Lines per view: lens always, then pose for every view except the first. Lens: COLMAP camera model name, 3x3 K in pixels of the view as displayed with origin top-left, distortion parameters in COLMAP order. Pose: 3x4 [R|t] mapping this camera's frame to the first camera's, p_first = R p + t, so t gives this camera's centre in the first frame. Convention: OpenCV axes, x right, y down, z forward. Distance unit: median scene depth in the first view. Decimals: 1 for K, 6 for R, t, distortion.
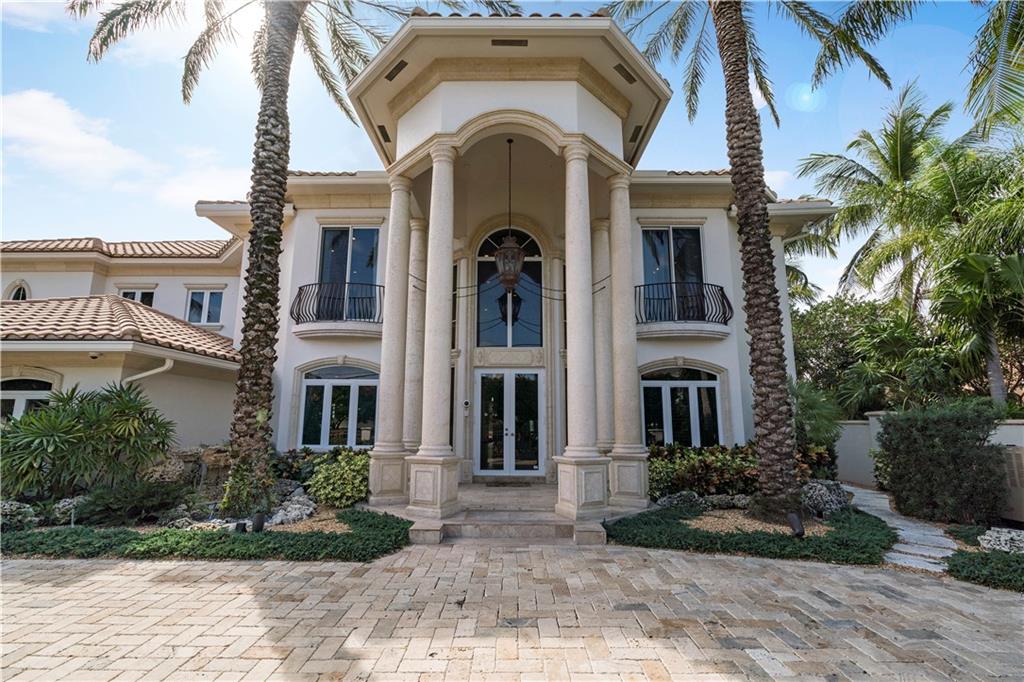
lens RADIAL K [[459.8, 0, 508.6], [0, 459.8, 340.9], [0, 0, 1]] dist [-0.005606, 0.002332]
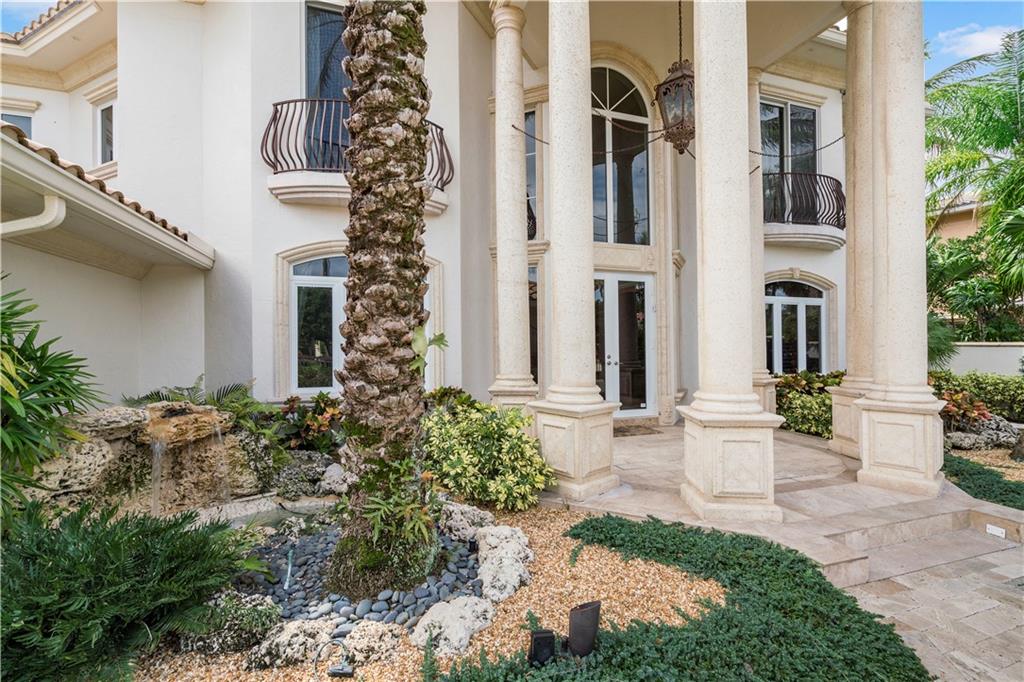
lens RADIAL K [[459.8, 0, 514.1], [0, 459.8, 338.5], [0, 0, 1]] dist [-0.005606, 0.002332]
pose [[0.943494, -0.001620, 0.331386, -0.396137], [-0.052666, 0.986546, 0.154769, 0.060574], [-0.327178, -0.163476, 0.930715, 0.387354]]
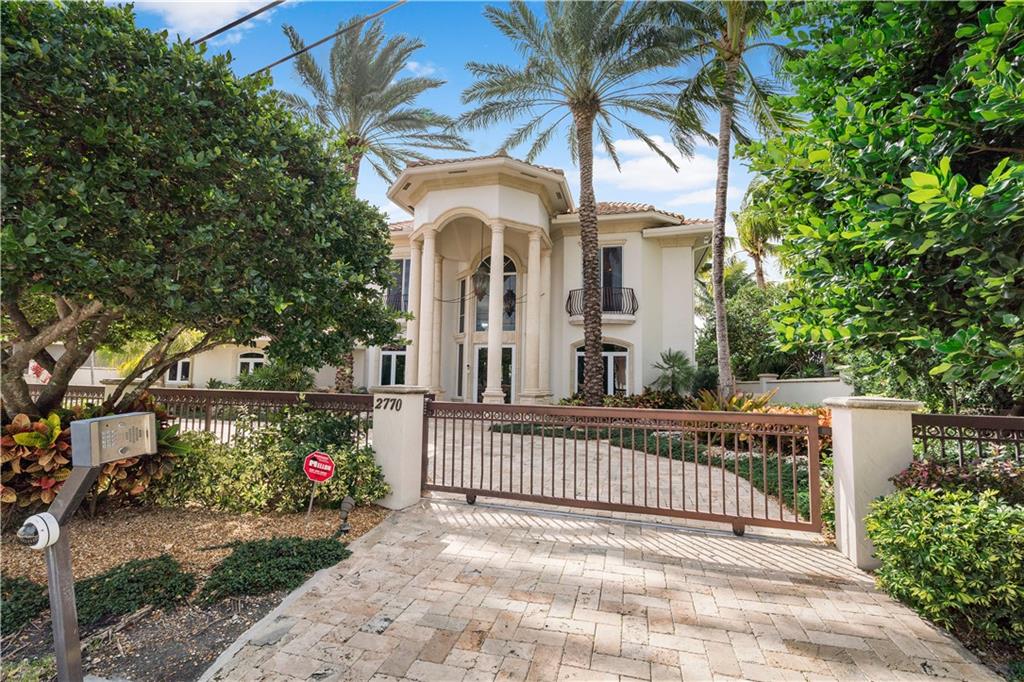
lens RADIAL K [[459.8, 0, 512.6], [0, 459.8, 341.1], [0, 0, 1]] dist [-0.005606, 0.002332]
pose [[0.967195, -0.006893, -0.253940, 0.490343], [0.026810, 0.996819, 0.075058, -0.074653], [0.252615, -0.079404, 0.964303, -0.561846]]
